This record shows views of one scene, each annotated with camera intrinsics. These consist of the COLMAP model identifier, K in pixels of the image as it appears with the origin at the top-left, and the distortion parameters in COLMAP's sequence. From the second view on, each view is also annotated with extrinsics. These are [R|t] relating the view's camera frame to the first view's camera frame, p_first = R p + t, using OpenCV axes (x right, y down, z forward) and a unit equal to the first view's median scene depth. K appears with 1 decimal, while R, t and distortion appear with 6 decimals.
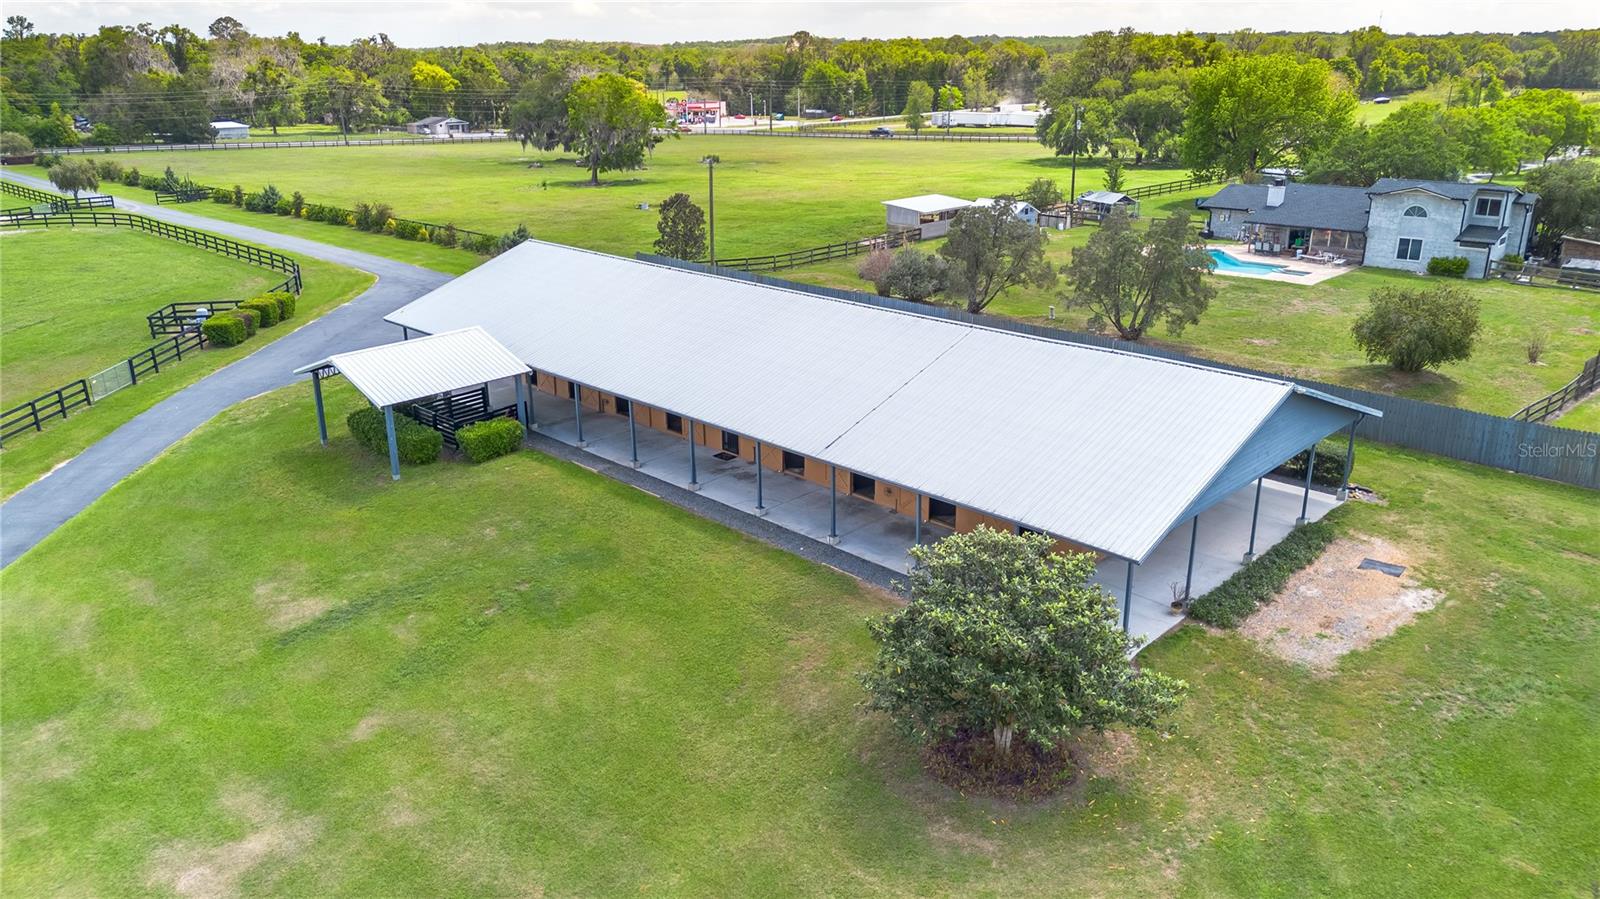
lens RADIAL K [[1140.8, 0, 800.9], [0, 1140.8, 450.5], [0, 0, 1]] dist [0.038933, -0.031054]
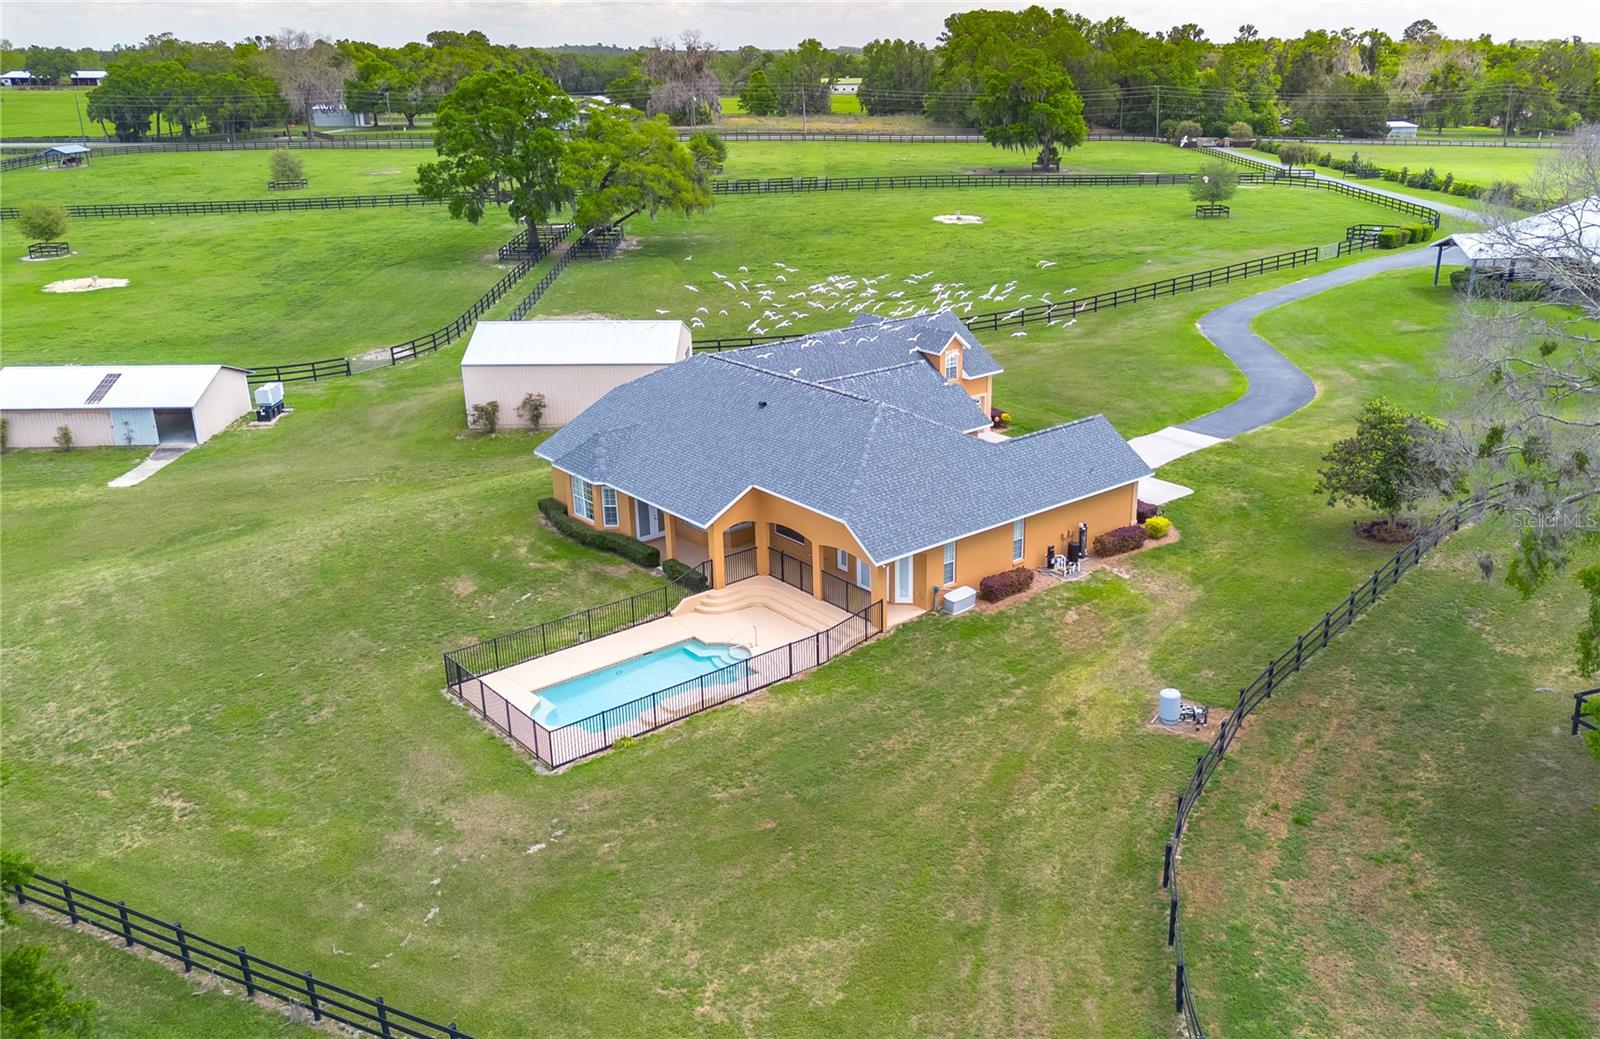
lens RADIAL K [[1304.7, 0, 886.1], [0, 1304.7, 535.3], [0, 0, 1]] dist [0.062206, -0.073953]
pose [[0.701398, 0.249007, -0.667859, 0.192977], [-0.235333, 0.965350, 0.112774, 0.139313], [0.672799, 0.078070, 0.735694, -0.450229]]
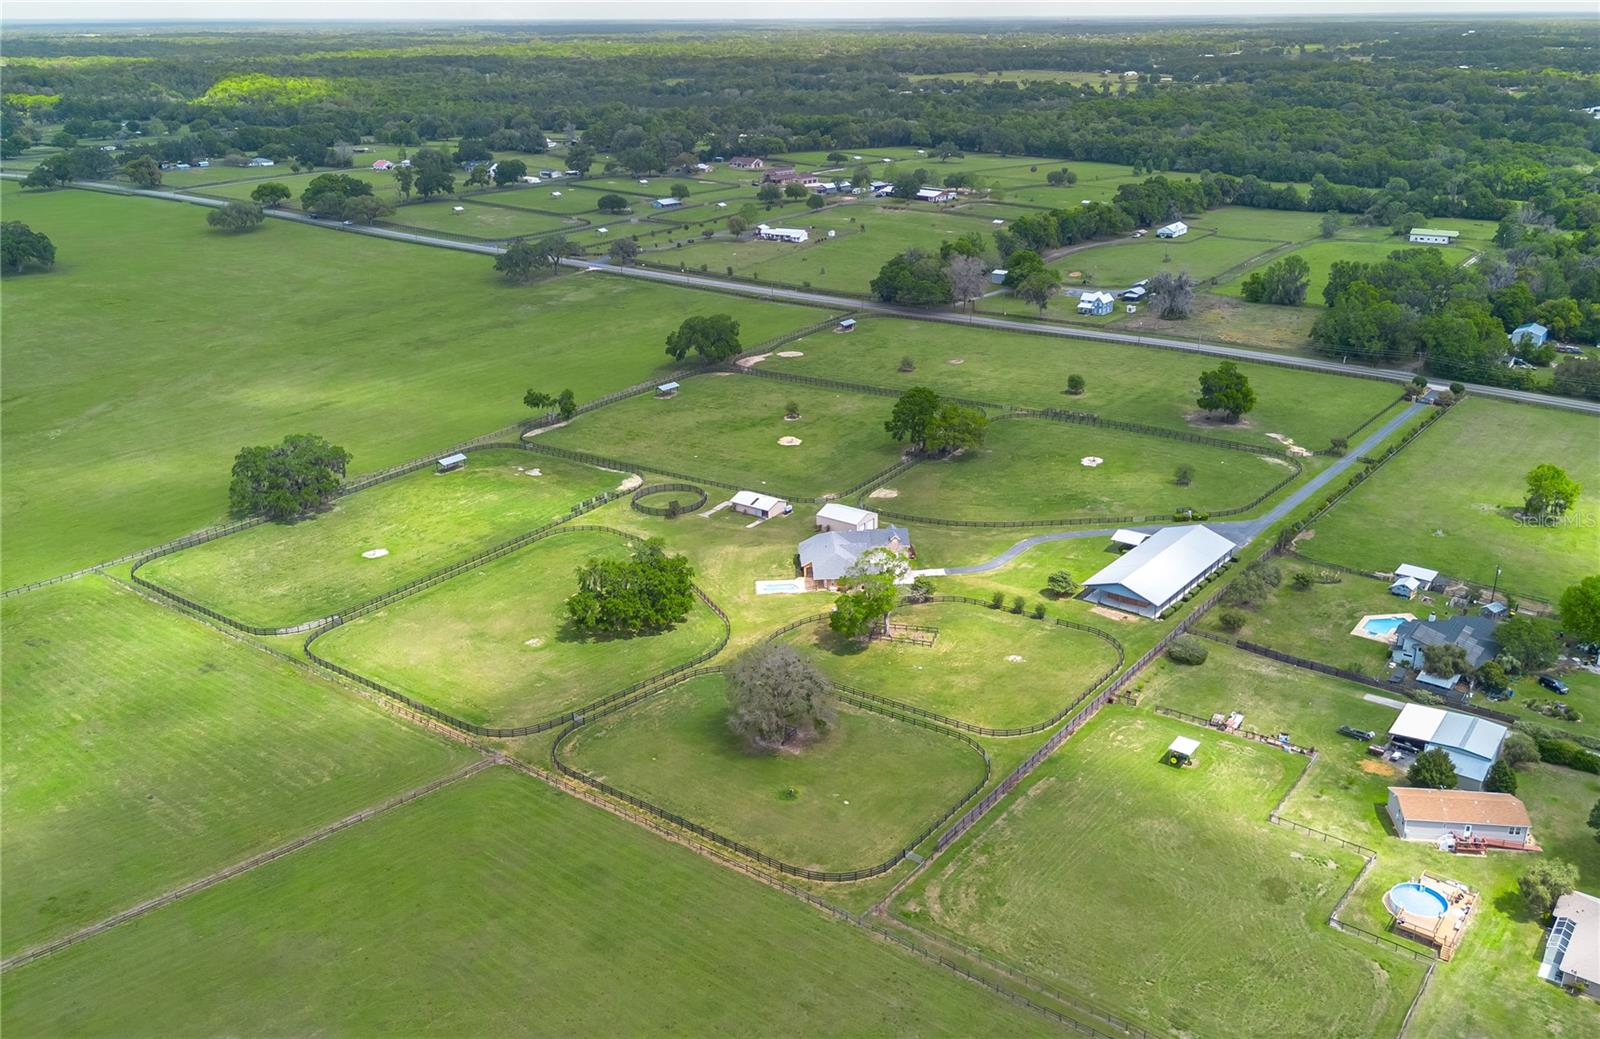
lens RADIAL K [[1304.7, 0, 824.7], [0, 1304.7, 532.8], [0, 0, 1]] dist [0.062206, -0.073953]
pose [[0.113250, 0.371566, -0.921473, 2.042328], [-0.323324, 0.890742, 0.319437, -0.627626], [0.939487, 0.261758, 0.221013, -0.690872]]
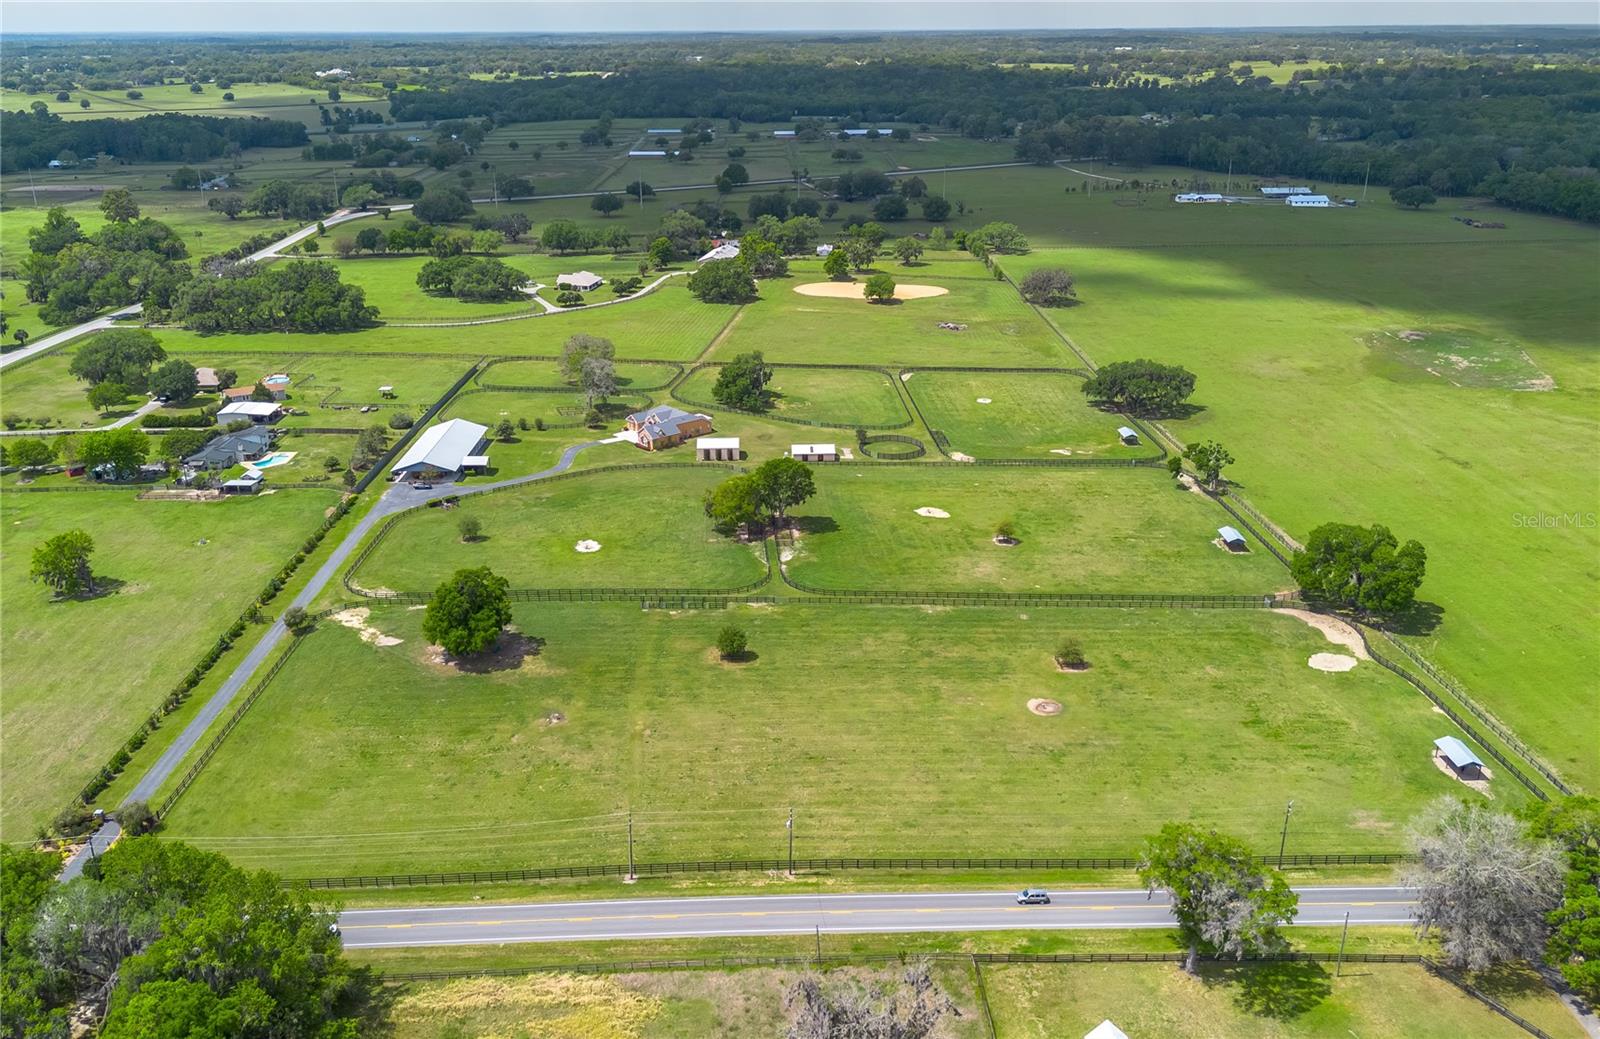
lens RADIAL K [[1304.7, 0, 798.6], [0, 1304.7, 523.3], [0, 0, 1]] dist [0.062206, -0.073953]
pose [[-0.706425, -0.242998, 0.664767, -2.605720], [0.243097, 0.798784, 0.550316, -1.344775], [-0.664731, 0.550360, -0.505209, 1.456499]]
